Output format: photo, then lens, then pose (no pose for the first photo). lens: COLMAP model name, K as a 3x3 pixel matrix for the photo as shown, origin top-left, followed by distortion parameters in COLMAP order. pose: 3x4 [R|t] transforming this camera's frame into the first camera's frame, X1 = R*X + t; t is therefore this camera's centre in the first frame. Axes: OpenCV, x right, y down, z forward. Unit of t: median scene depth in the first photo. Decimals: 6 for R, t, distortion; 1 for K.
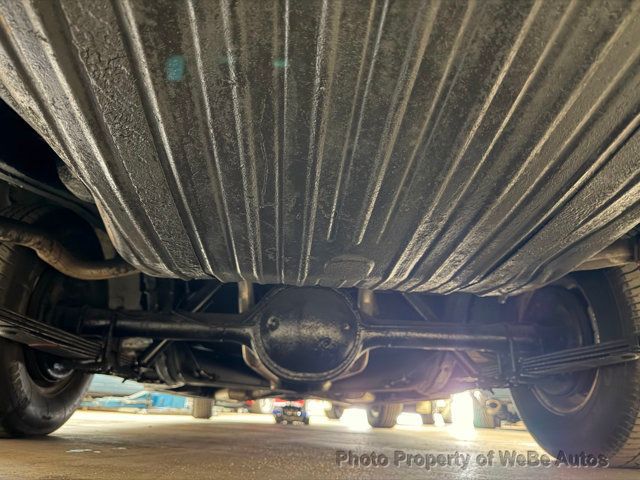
lens RADIAL K [[450.2, 0, 317.6], [0, 450.2, 235.1], [0, 0, 1]] dist [-0.041582, -0.013263]
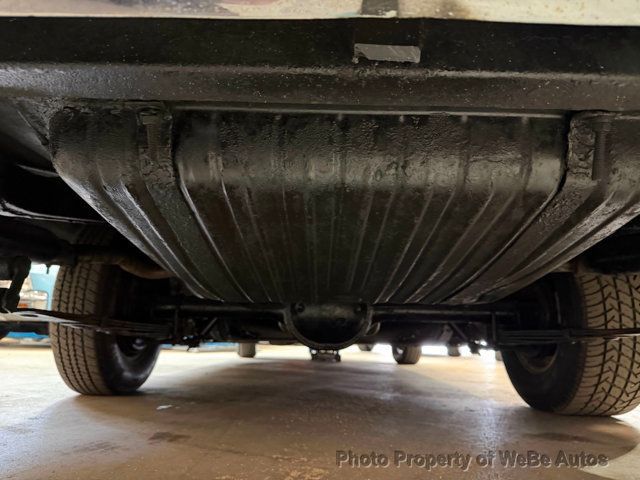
lens RADIAL K [[450.2, 0, 322.0], [0, 450.2, 243.3], [0, 0, 1]] dist [-0.041582, -0.013263]
pose [[0.997484, -0.020572, -0.067839, 0.052301], [0.031590, 0.985690, 0.165581, -0.191201], [0.063462, -0.167307, 0.983860, -0.228004]]
